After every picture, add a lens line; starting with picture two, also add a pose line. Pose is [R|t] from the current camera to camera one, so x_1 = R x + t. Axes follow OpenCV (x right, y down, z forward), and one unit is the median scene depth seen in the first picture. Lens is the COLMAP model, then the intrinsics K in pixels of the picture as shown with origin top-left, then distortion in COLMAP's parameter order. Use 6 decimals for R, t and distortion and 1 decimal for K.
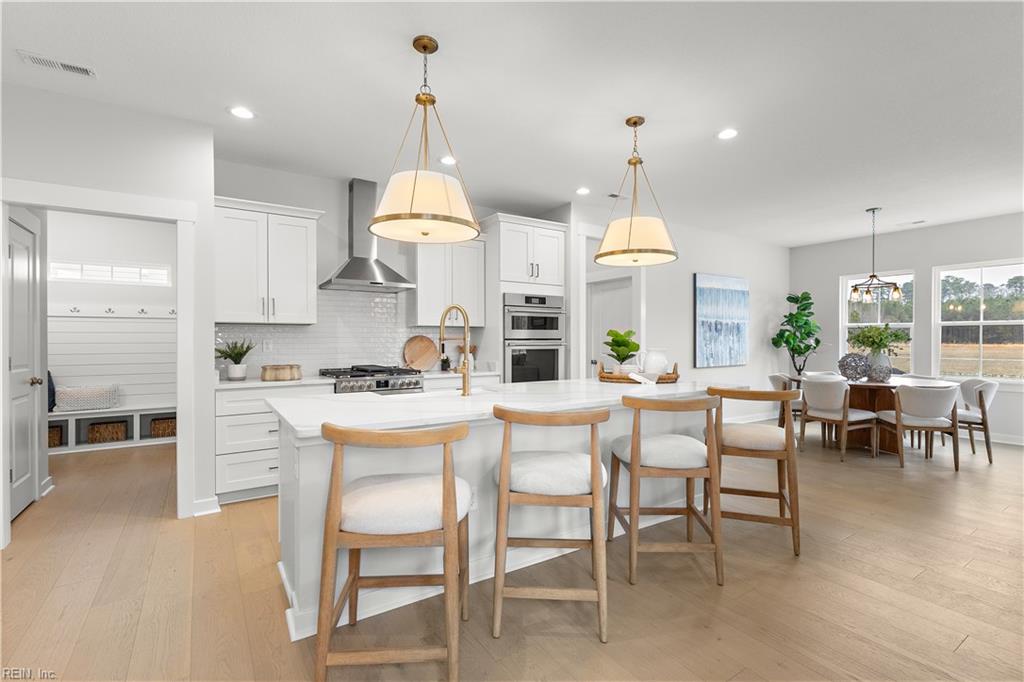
lens RADIAL K [[469.4, 0, 512.7], [0, 469.4, 344.8], [0, 0, 1]] dist [-0.001320, -0.000226]
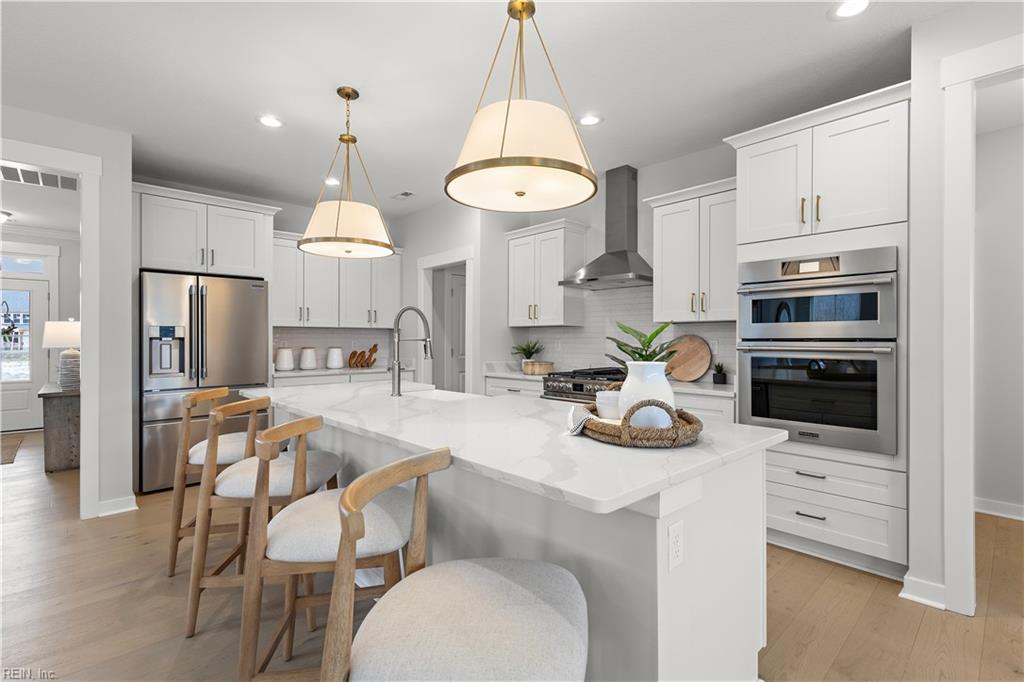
lens RADIAL K [[469.4, 0, 510.3], [0, 469.4, 341.7], [0, 0, 1]] dist [-0.001320, -0.000226]
pose [[0.168520, 0.007063, -0.985673, 0.387177], [-0.010542, 0.999930, 0.005362, -0.006895], [0.985642, 0.009488, 0.168582, 0.443541]]
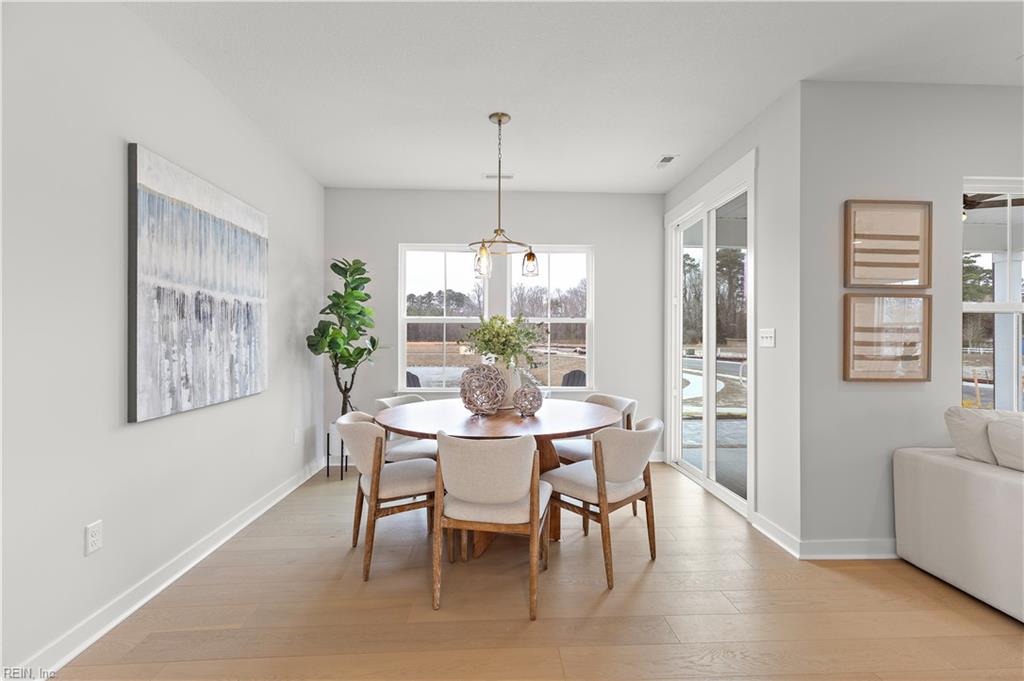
lens RADIAL K [[469.4, 0, 515.1], [0, 469.4, 337.5], [0, 0, 1]] dist [-0.001320, -0.000226]
pose [[0.498718, 0.003388, 0.866758, 0.227806], [0.006033, 0.999955, -0.007380, -0.008350], [-0.866743, 0.008910, 0.498675, 0.579032]]
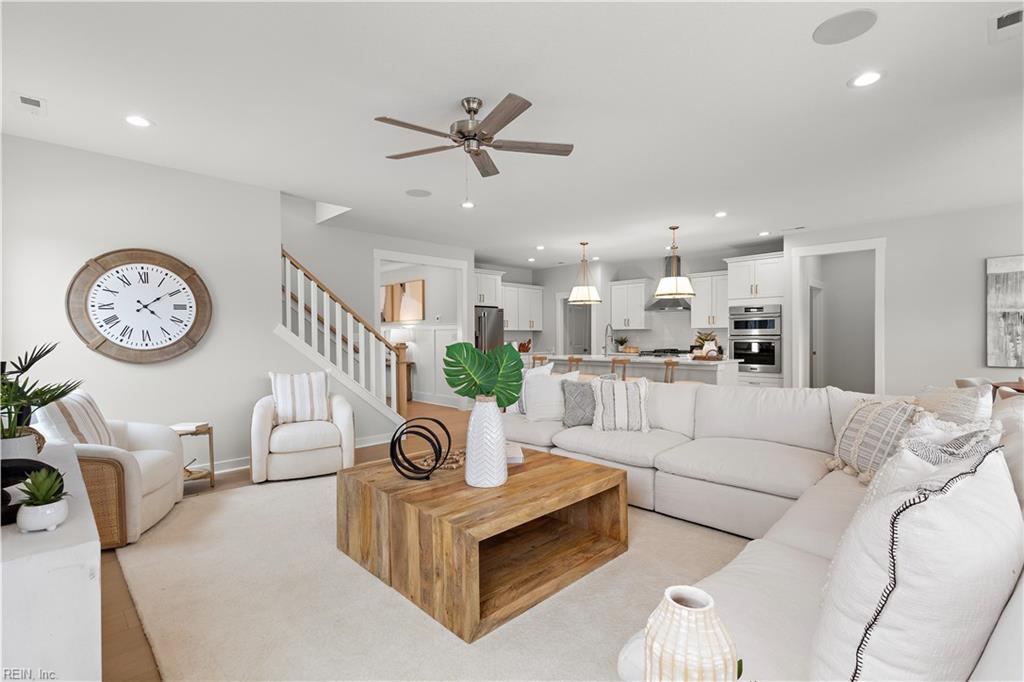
lens RADIAL K [[469.4, 0, 518.5], [0, 469.4, 339.3], [0, 0, 1]] dist [-0.001320, -0.000226]
pose [[0.222371, 0.005717, -0.974945, 1.023975], [-0.003316, 0.999981, 0.005108, -0.003106], [0.974956, 0.002097, 0.222386, -0.051207]]
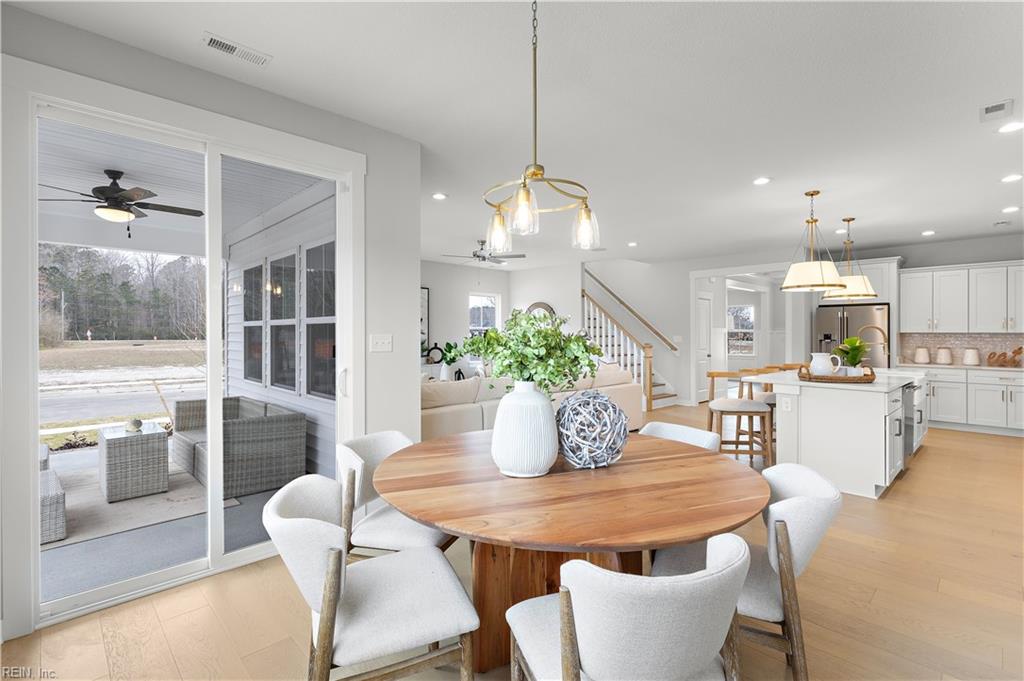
lens RADIAL K [[469.4, 0, 513.6], [0, 469.4, 331.5], [0, 0, 1]] dist [-0.001320, -0.000226]
pose [[-0.983128, -0.005220, -0.182846, 0.702824], [-0.005836, 0.999979, 0.002830, -0.023888], [0.182827, 0.003849, -0.983138, 1.115942]]
